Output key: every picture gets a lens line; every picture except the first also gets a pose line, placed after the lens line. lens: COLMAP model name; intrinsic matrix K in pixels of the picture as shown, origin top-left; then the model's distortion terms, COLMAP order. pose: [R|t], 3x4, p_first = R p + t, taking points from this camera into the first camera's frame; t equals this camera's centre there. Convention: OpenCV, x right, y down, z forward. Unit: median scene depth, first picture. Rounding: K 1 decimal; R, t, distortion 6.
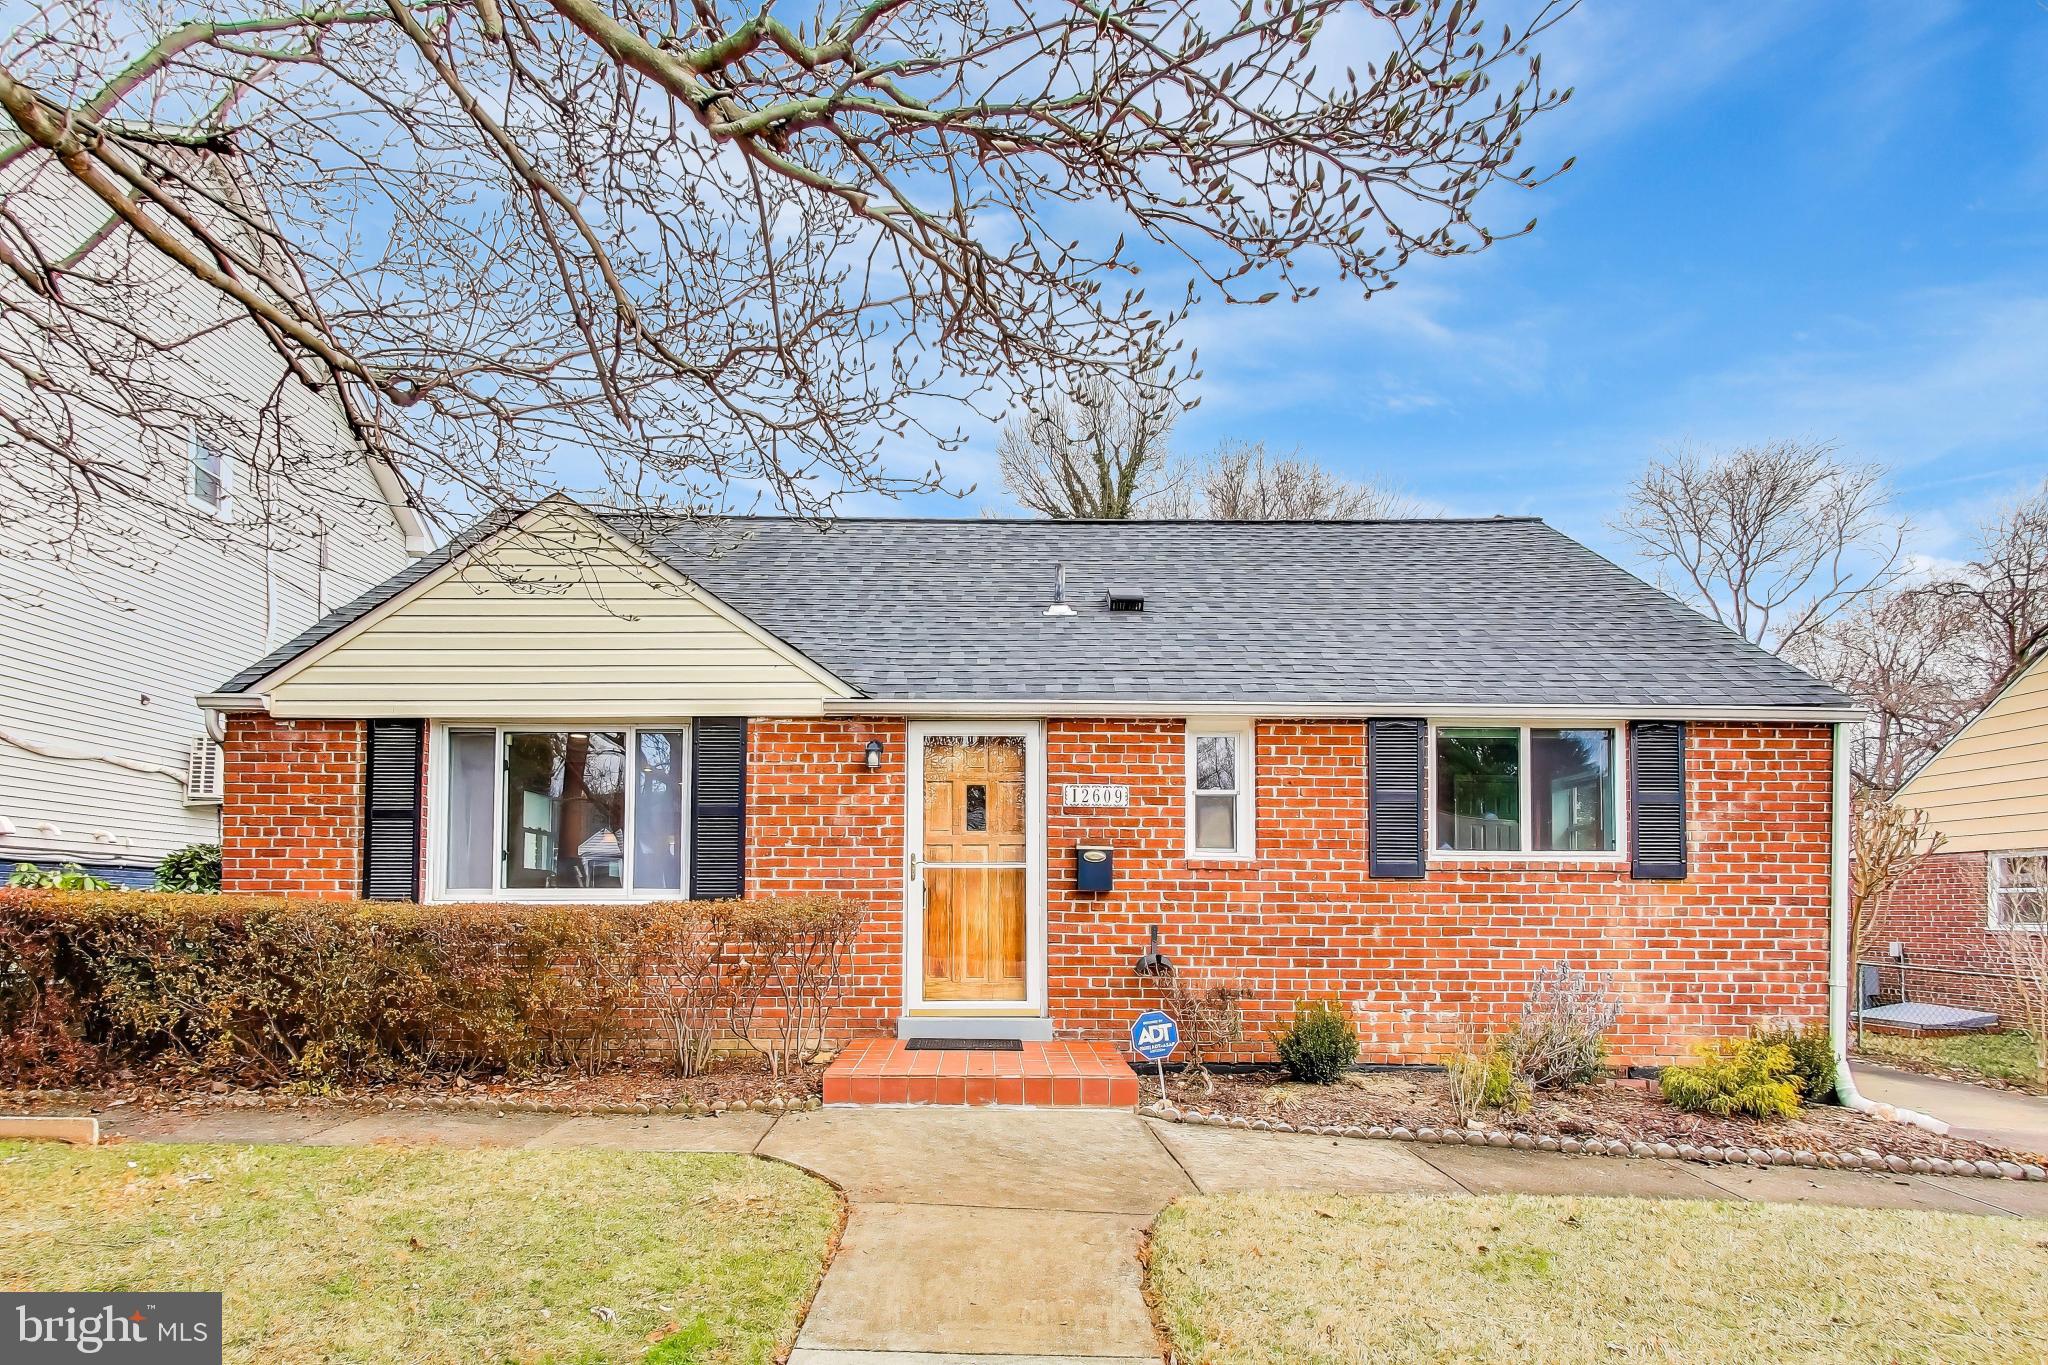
lens RADIAL K [[1126.3, 0, 1011.9], [0, 1126.3, 780.9], [0, 0, 1]] dist [0.030548, -0.038493]
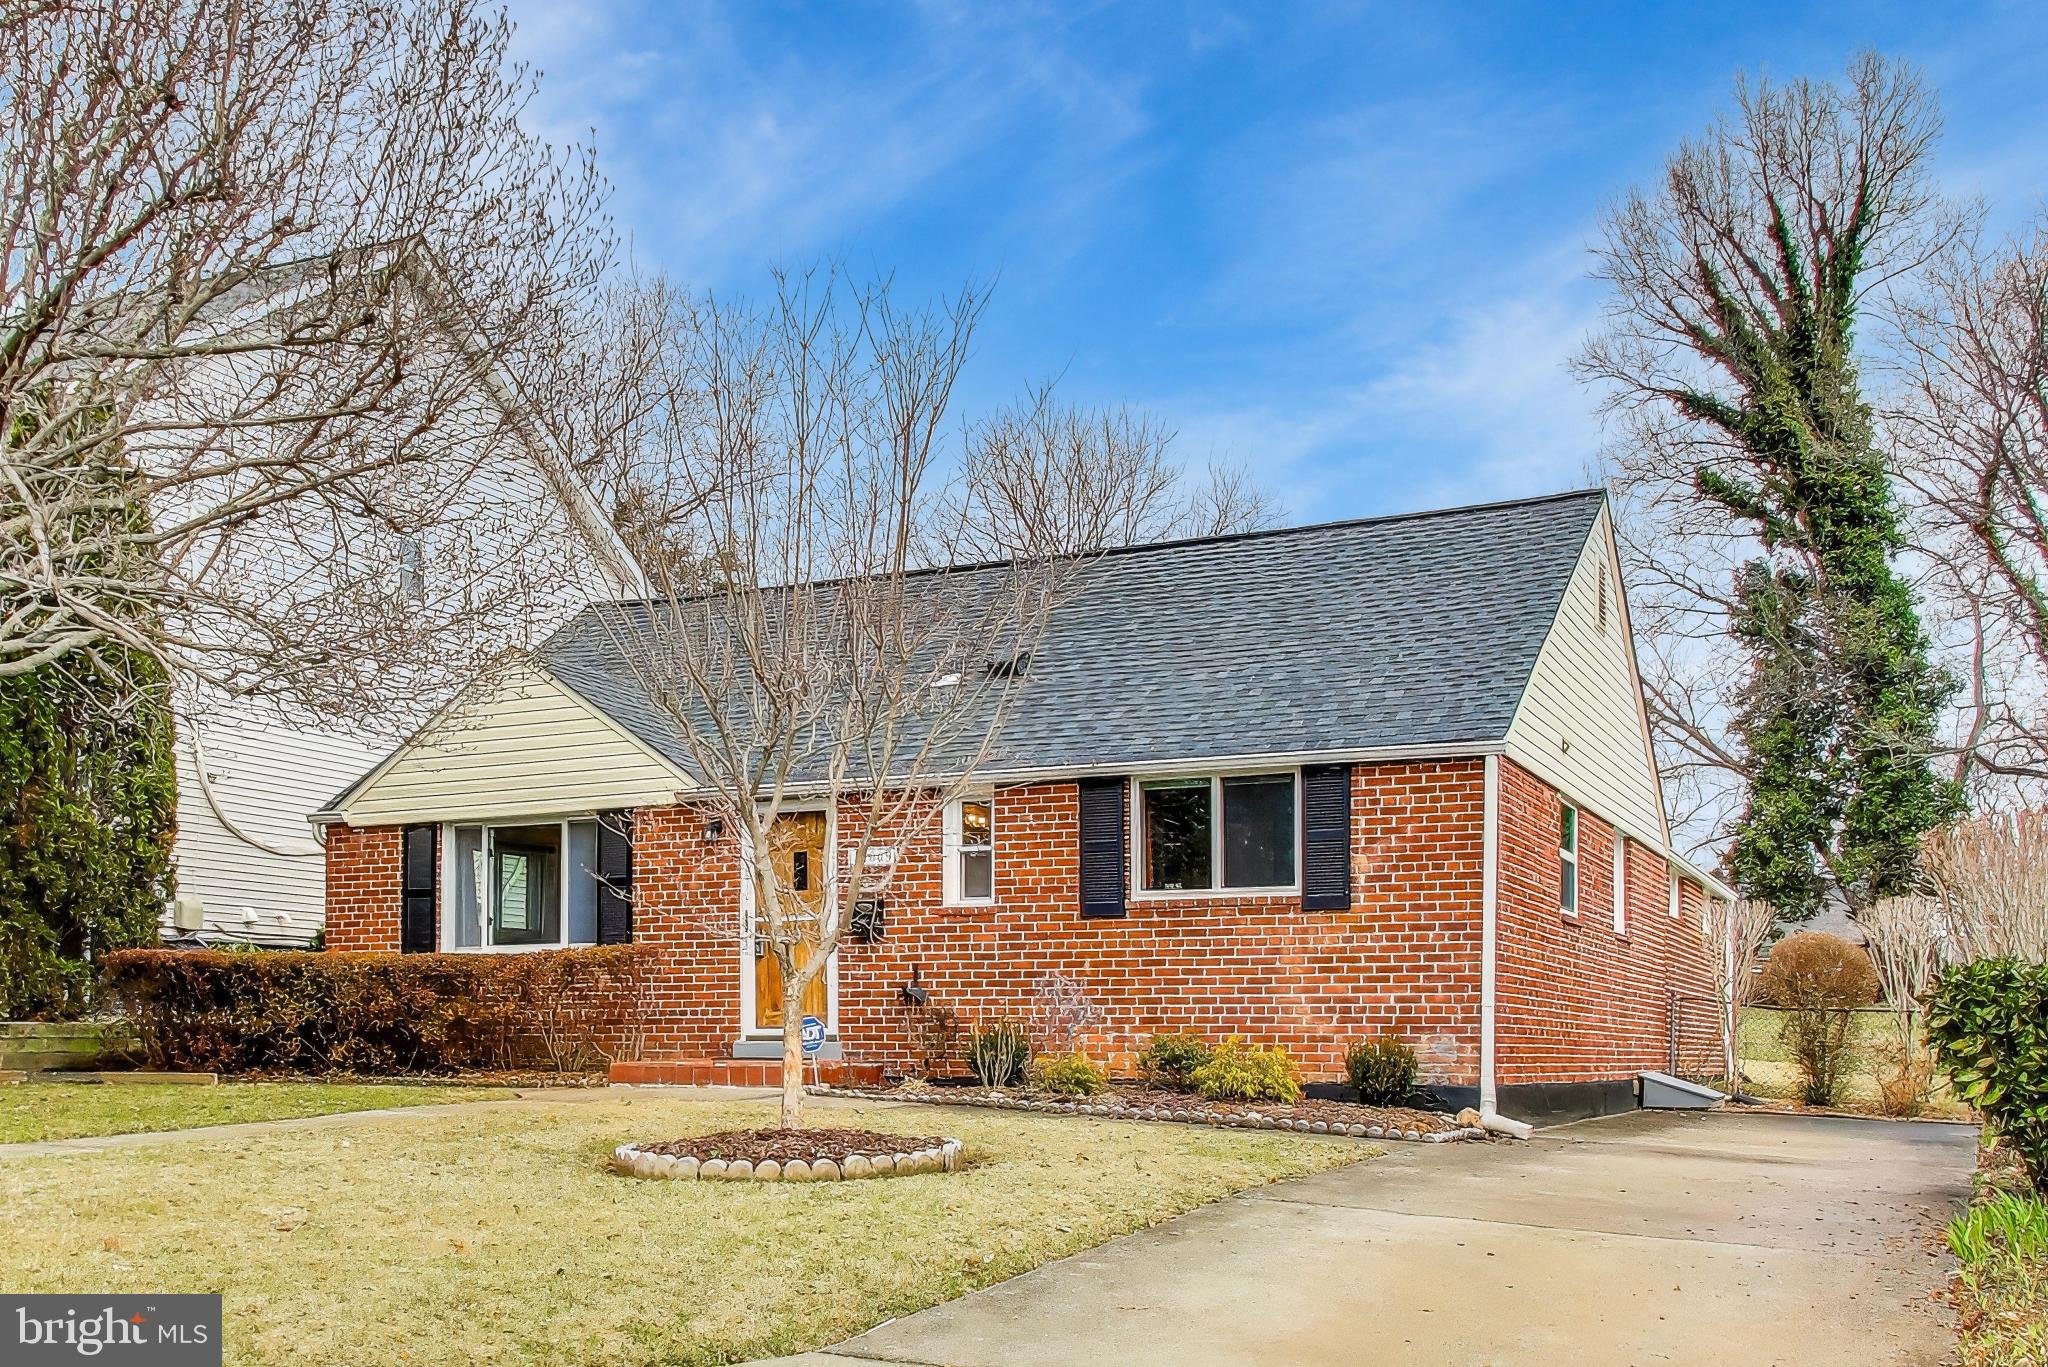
lens RADIAL K [[2170.4, 0, 1024.0], [0, 2170.4, 683.5], [0, 0, 1]] dist [-0.002805, 0.014775]
pose [[0.894461, -0.079393, -0.440042, 1.255172], [0.055093, 0.996180, -0.067747, -0.004971], [0.443740, 0.036354, 0.895418, -1.011058]]
